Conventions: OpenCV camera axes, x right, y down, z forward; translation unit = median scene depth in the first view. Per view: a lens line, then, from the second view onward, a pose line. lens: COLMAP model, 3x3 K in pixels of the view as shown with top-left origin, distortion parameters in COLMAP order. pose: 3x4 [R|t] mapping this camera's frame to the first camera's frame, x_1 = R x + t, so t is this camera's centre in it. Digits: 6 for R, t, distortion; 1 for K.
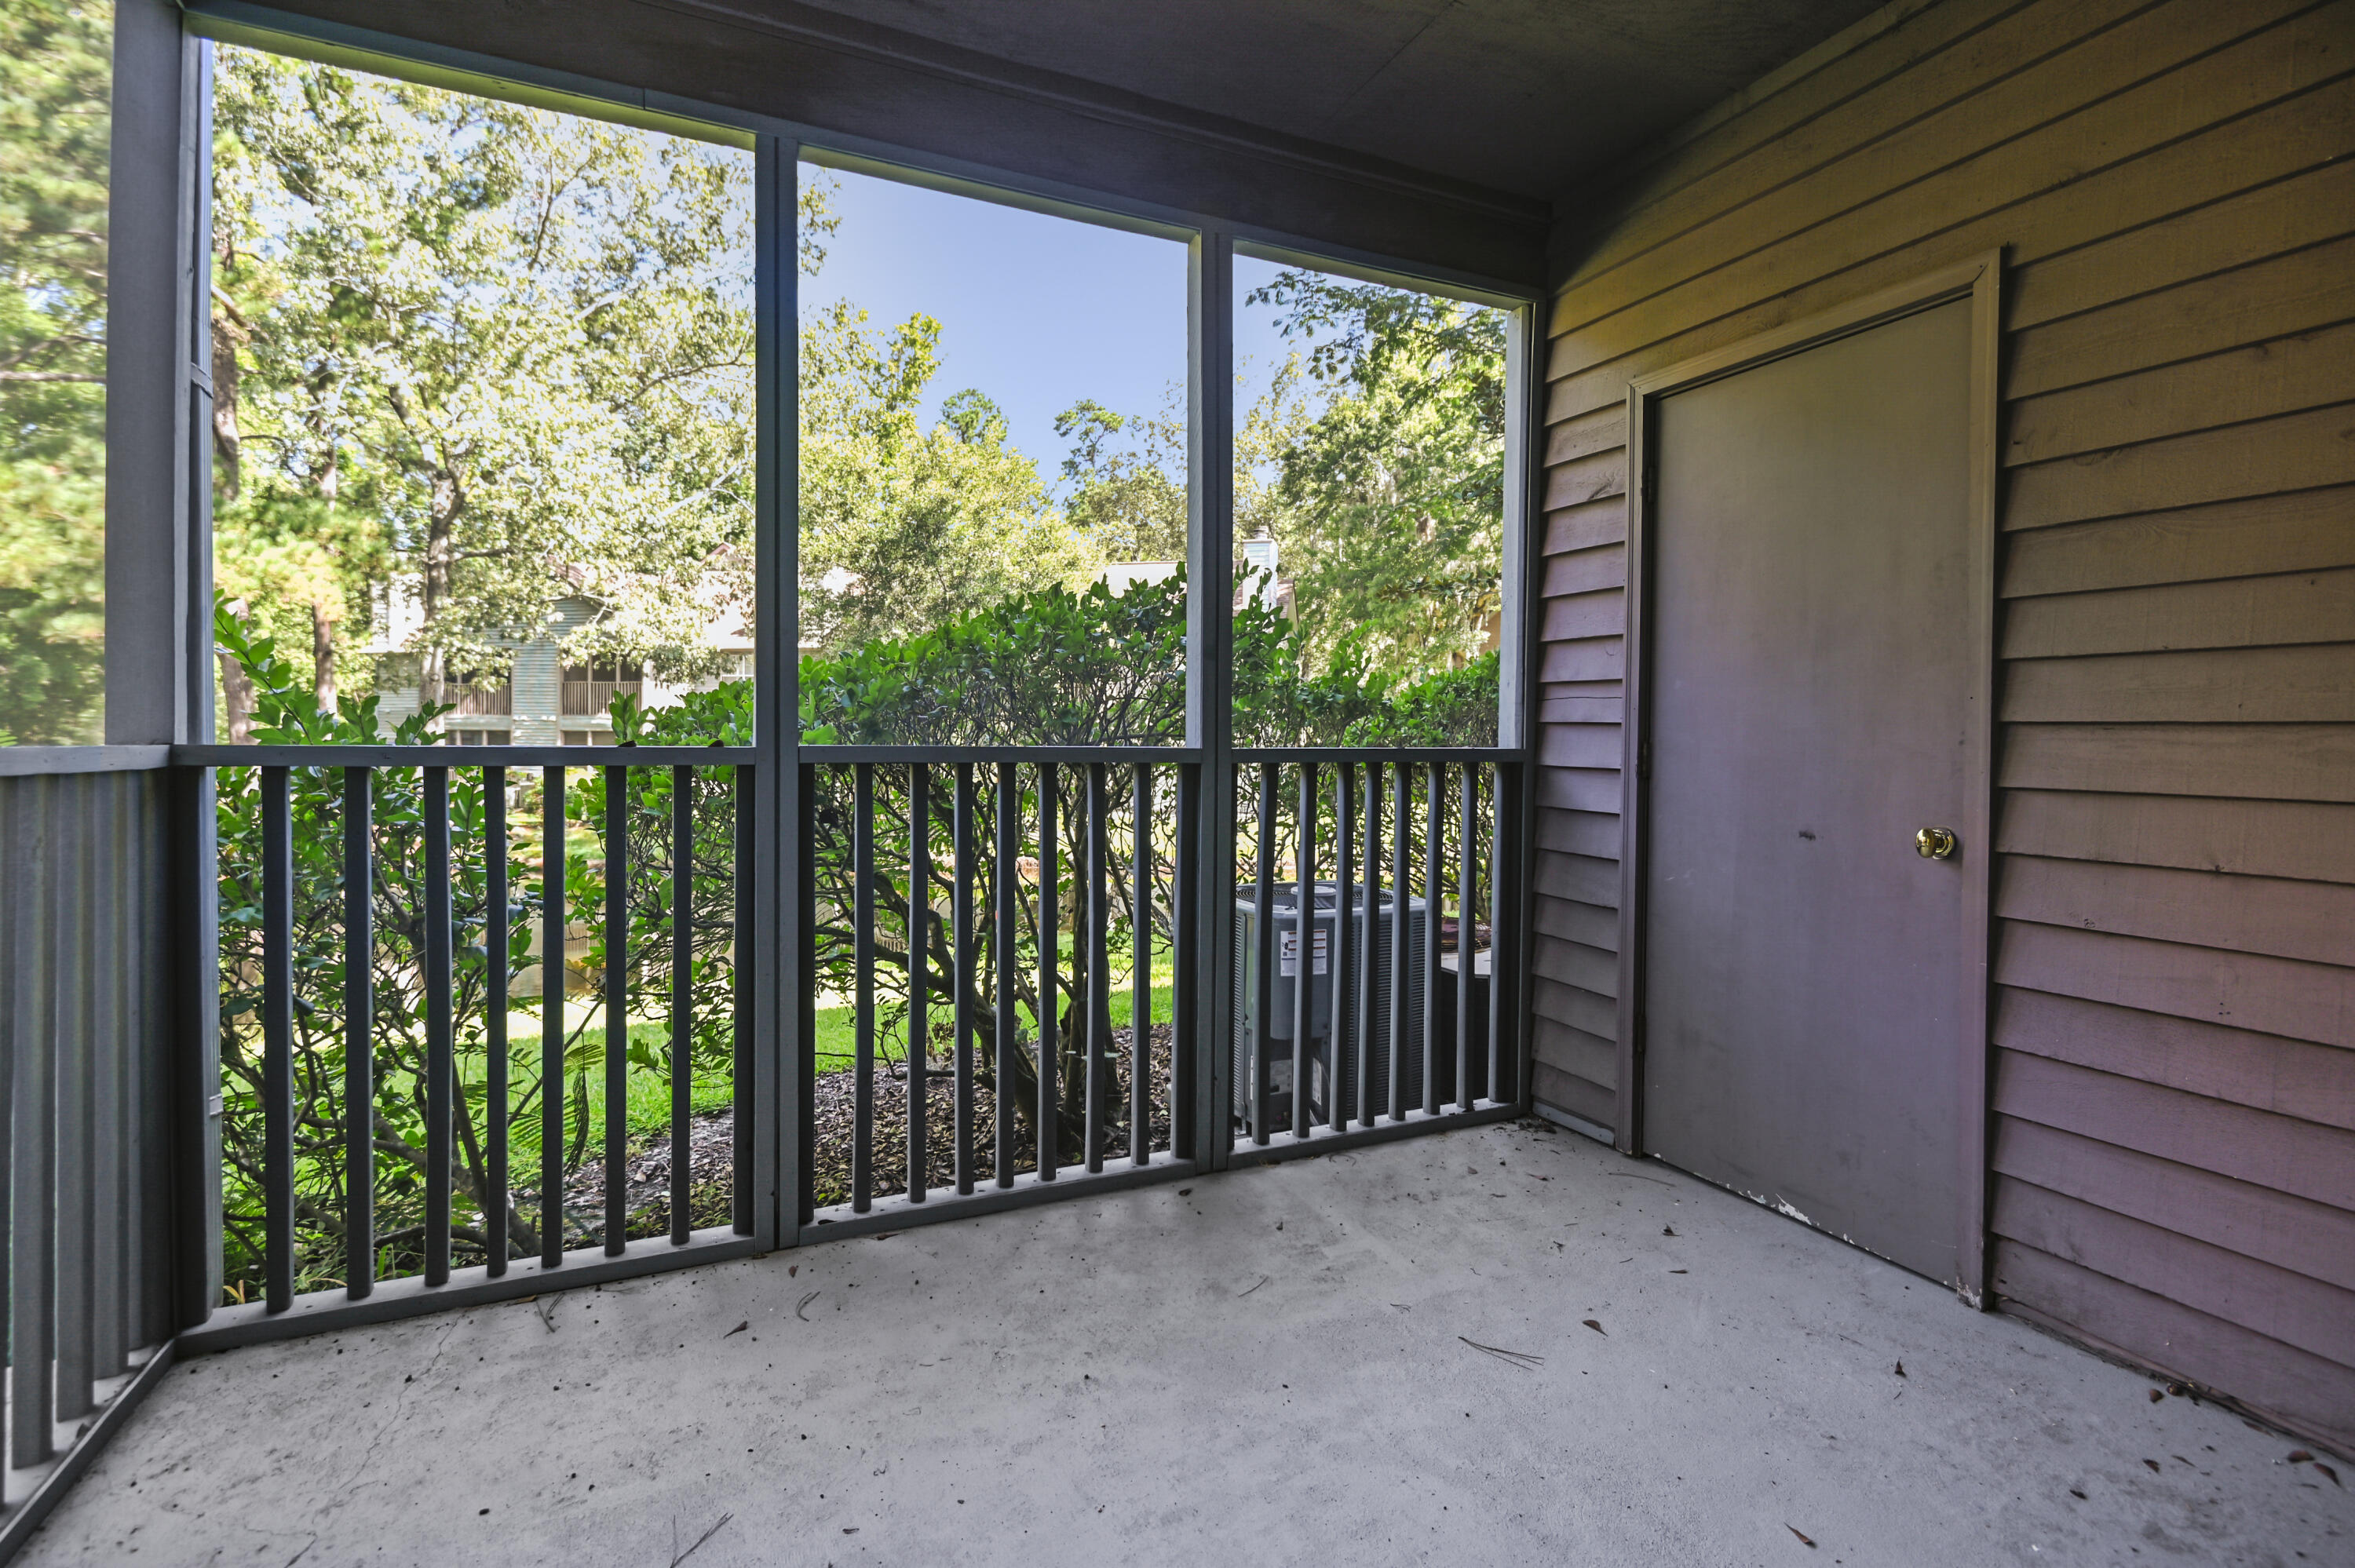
lens RADIAL K [[1079.9, 0, 1176.6], [0, 1079.9, 761.2], [0, 0, 1]] dist [-0.012453, 0.000126]
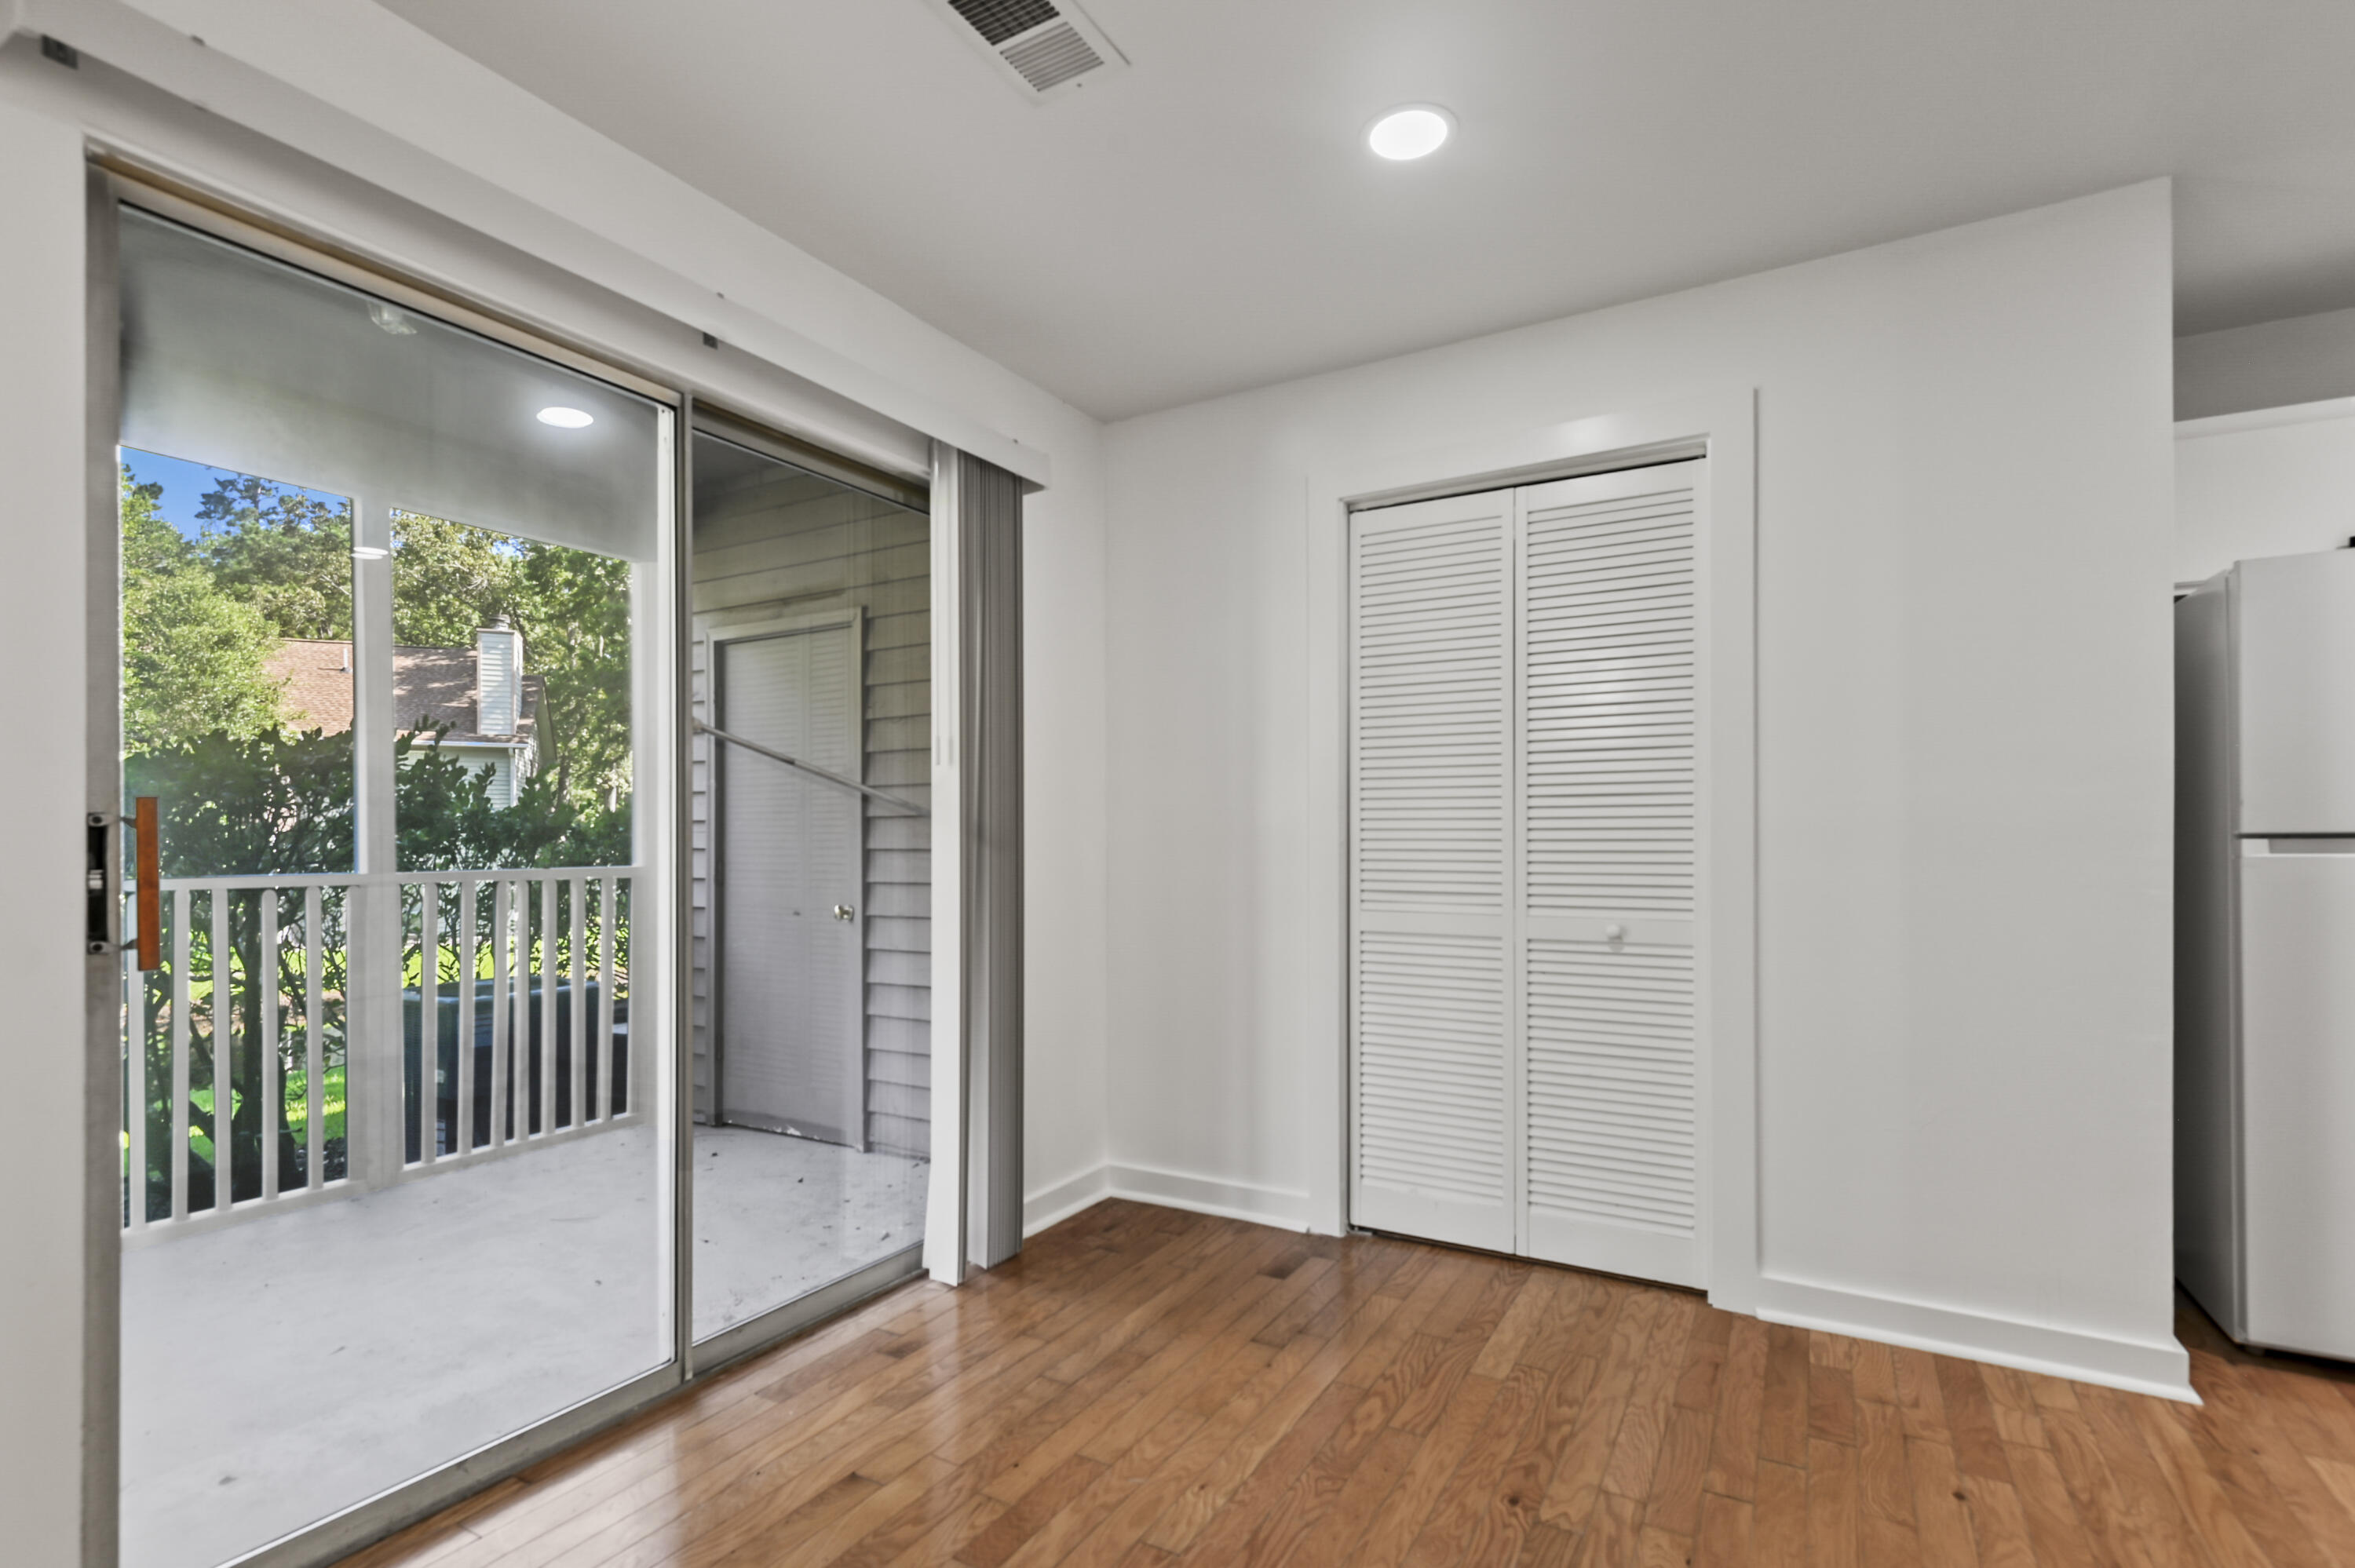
lens RADIAL K [[1102.1, 0, 1166.2], [0, 1102.1, 838.1], [0, 0, 1]] dist [0.031990, -0.019076]
pose [[0.822709, -0.013640, 0.568299, 0.038580], [0.028280, 0.999456, -0.016951, -0.003542], [-0.567759, 0.030017, 0.822648, -0.532055]]
